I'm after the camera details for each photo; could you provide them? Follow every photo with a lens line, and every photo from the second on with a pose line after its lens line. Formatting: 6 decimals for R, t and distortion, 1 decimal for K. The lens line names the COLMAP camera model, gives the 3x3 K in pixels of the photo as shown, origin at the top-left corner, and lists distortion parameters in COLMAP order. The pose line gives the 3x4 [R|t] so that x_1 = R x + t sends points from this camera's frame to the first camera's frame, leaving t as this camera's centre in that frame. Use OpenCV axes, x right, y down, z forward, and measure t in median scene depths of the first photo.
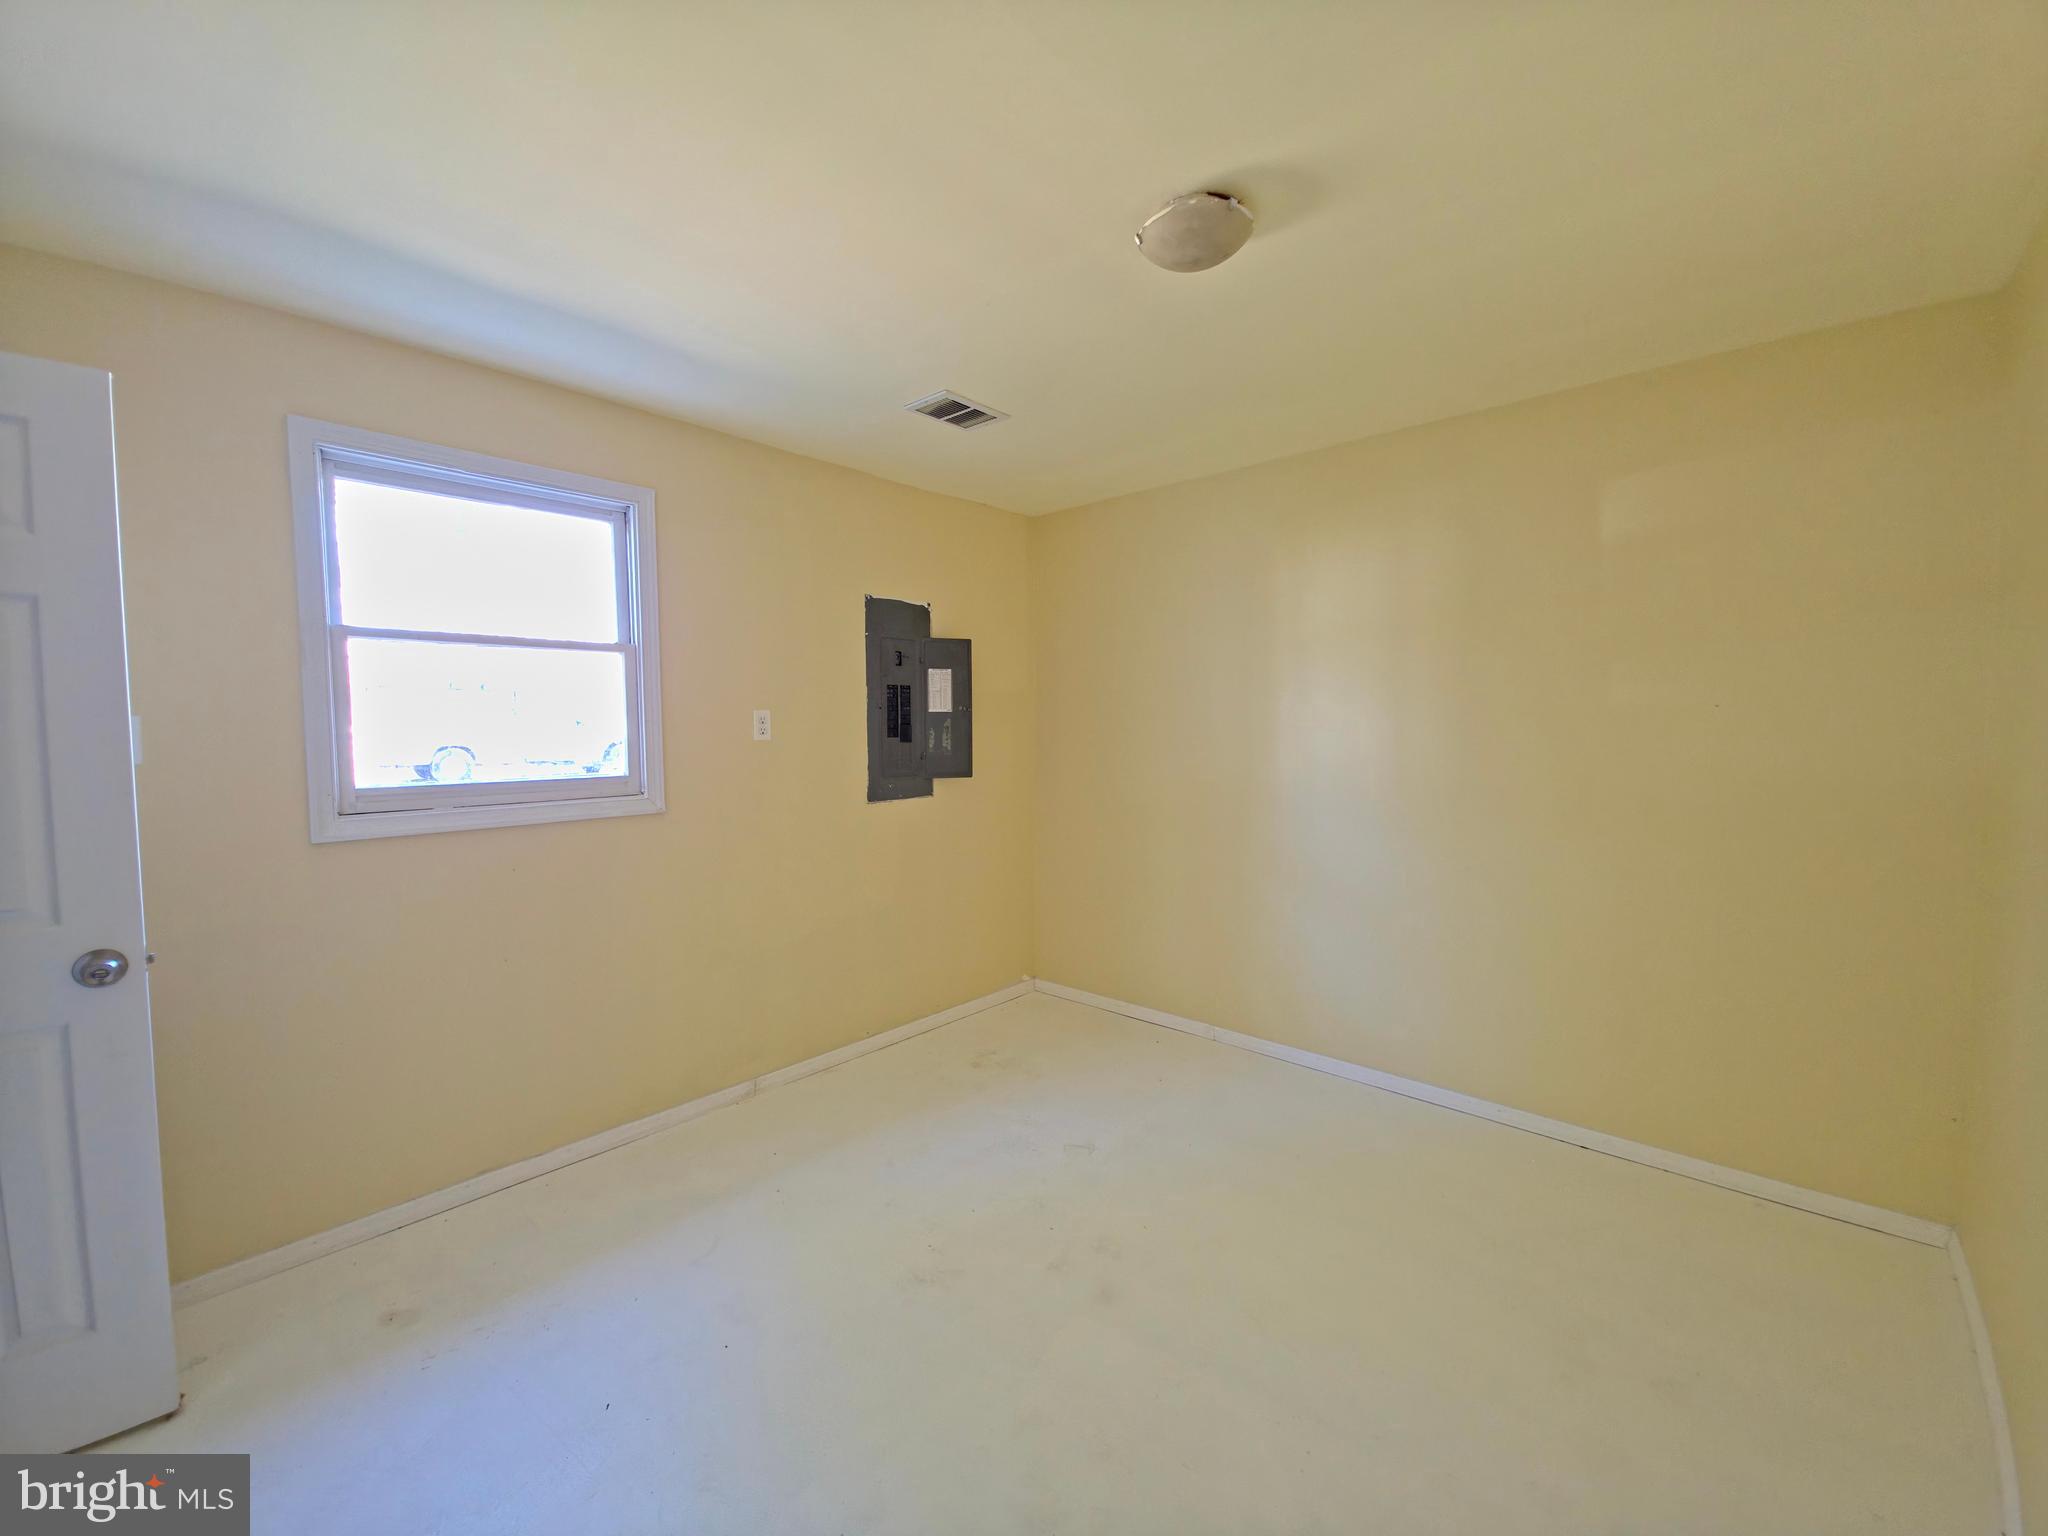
lens RADIAL K [[828.5, 0, 1015.2], [0, 828.5, 768.4], [0, 0, 1]] dist [0.018384, -0.000391]
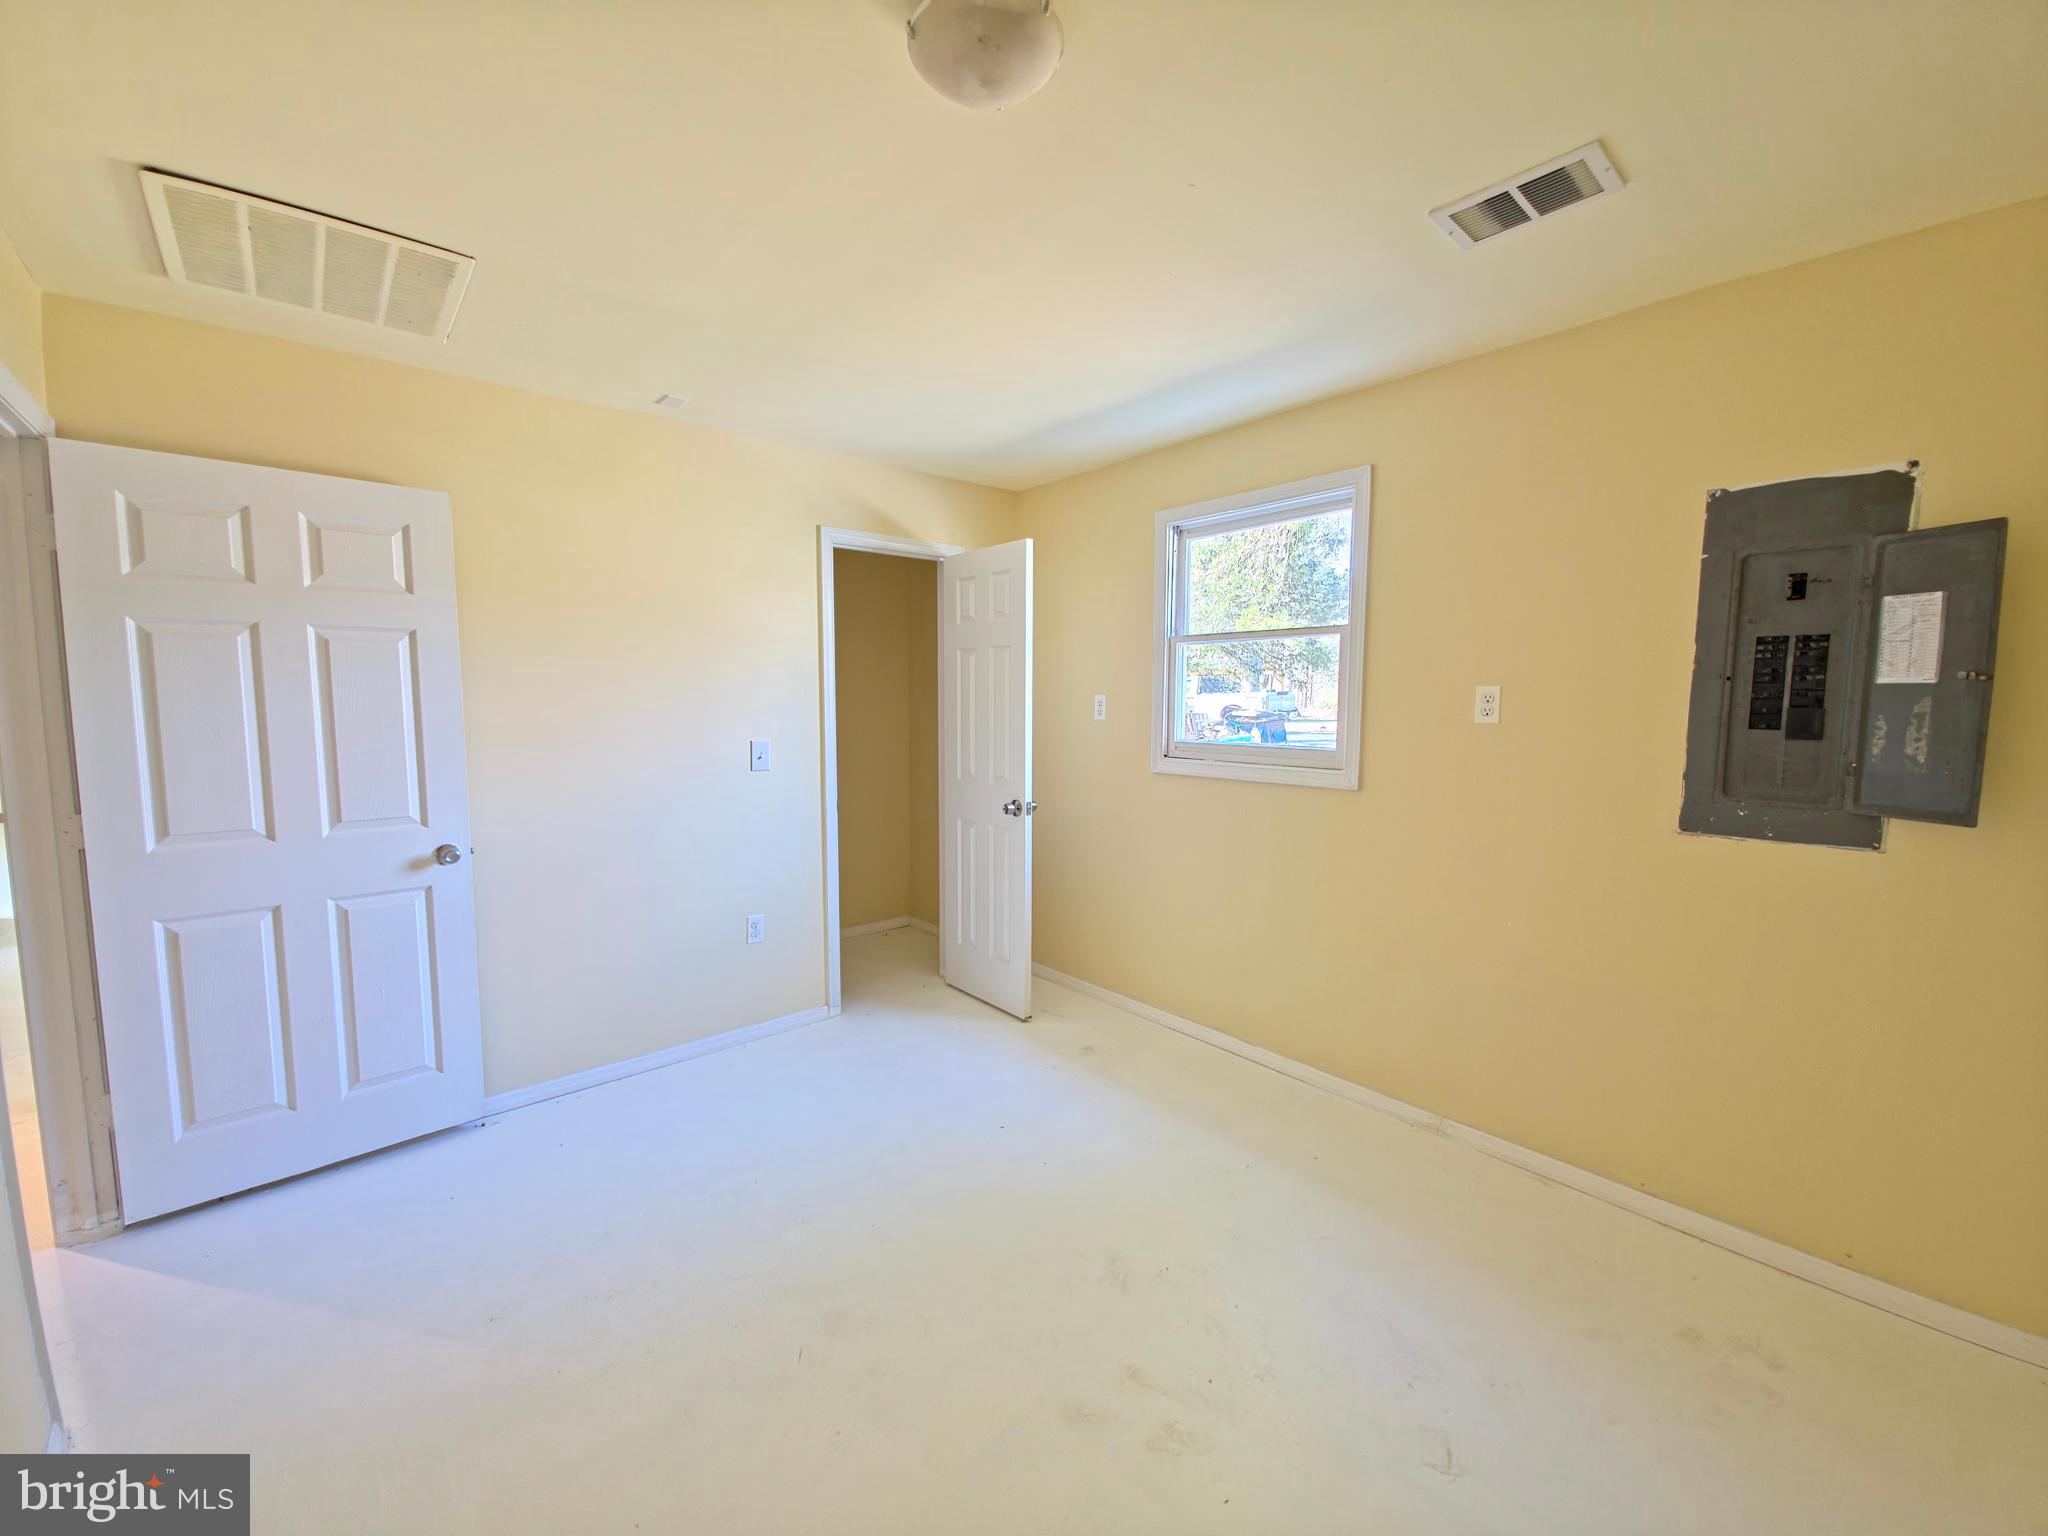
lens RADIAL K [[828.5, 0, 1015.6], [0, 828.5, 767.3], [0, 0, 1]] dist [0.018384, -0.000391]
pose [[-0.128182, 0.094213, -0.987266, 0.495520], [-0.052317, 0.993449, 0.101596, -0.044167], [0.990370, 0.064673, -0.122413, 0.573036]]
